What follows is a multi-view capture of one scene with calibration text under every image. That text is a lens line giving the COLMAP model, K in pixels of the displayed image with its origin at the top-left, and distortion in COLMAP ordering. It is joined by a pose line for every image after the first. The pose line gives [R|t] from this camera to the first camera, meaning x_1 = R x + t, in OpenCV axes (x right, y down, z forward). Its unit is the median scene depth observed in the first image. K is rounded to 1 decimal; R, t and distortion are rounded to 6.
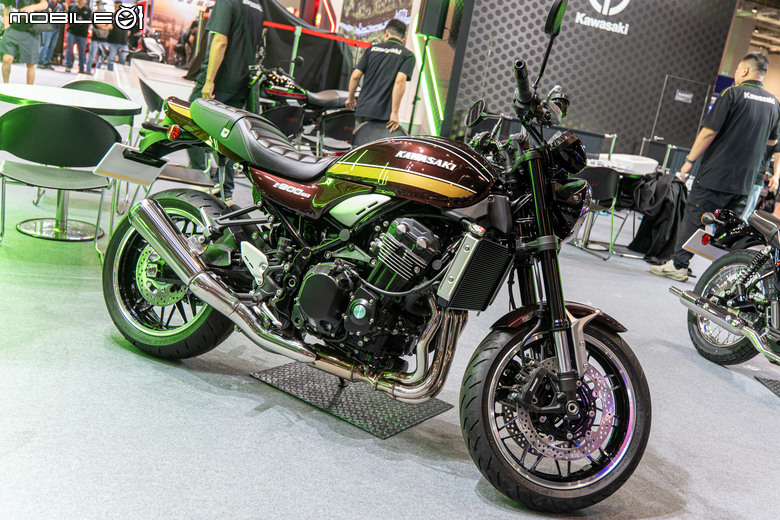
lens RADIAL K [[837.8, 0, 390.0], [0, 837.8, 260.0], [0, 0, 1]] dist [0.002738, 0.021099]
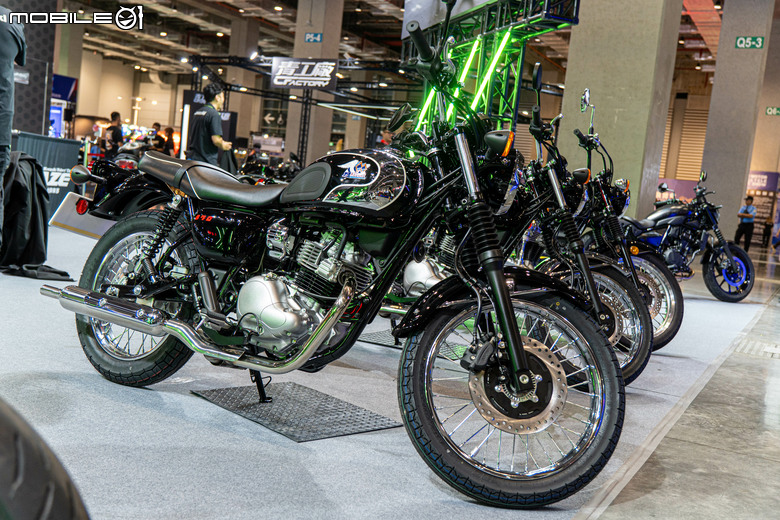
lens RADIAL K [[836.2, 0, 390.0], [0, 836.2, 260.0], [0, 0, 1]] dist [0.005602, 0.003183]
pose [[0.738779, -0.152299, 0.656514, 0.123224], [0.175114, 0.984053, 0.031226, 0.040727], [-0.650800, 0.091896, 0.753668, 0.368759]]
